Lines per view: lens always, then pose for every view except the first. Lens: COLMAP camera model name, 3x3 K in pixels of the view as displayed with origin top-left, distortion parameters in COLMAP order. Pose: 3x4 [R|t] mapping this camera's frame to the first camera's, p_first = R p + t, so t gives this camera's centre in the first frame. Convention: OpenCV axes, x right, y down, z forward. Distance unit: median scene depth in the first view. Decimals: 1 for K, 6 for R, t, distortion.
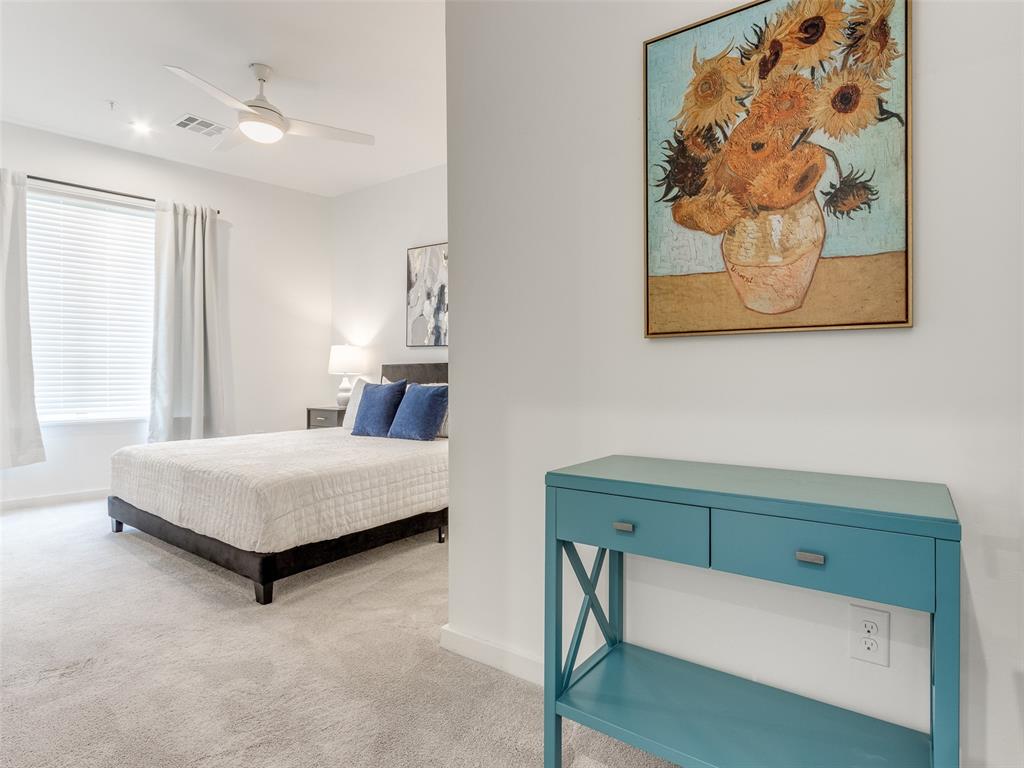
lens RADIAL K [[540.3, 0, 555.5], [0, 540.3, 376.5], [0, 0, 1]] dist [0.002542, -0.002097]
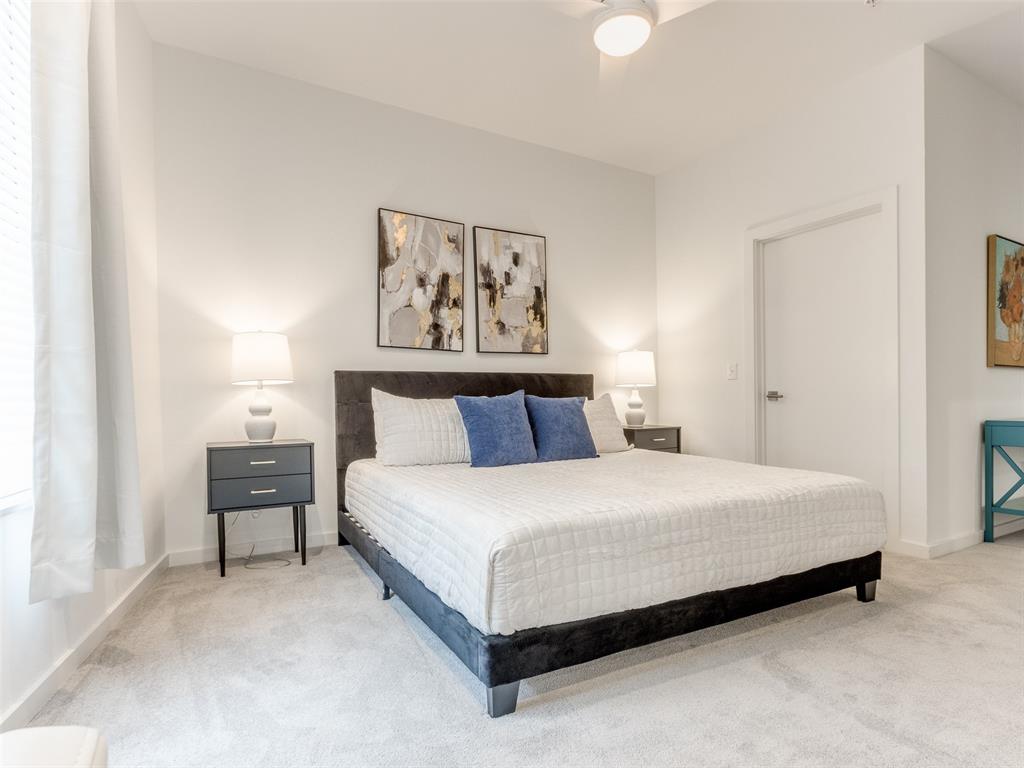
lens RADIAL K [[541.8, 0, 518.1], [0, 541.8, 405.6], [0, 0, 1]] dist [0.002183, 0.000111]
pose [[0.449185, -0.013359, 0.893339, -1.024889], [0.008046, 0.999908, 0.010906, 0.019408], [-0.893402, 0.002289, 0.449251, 0.645388]]
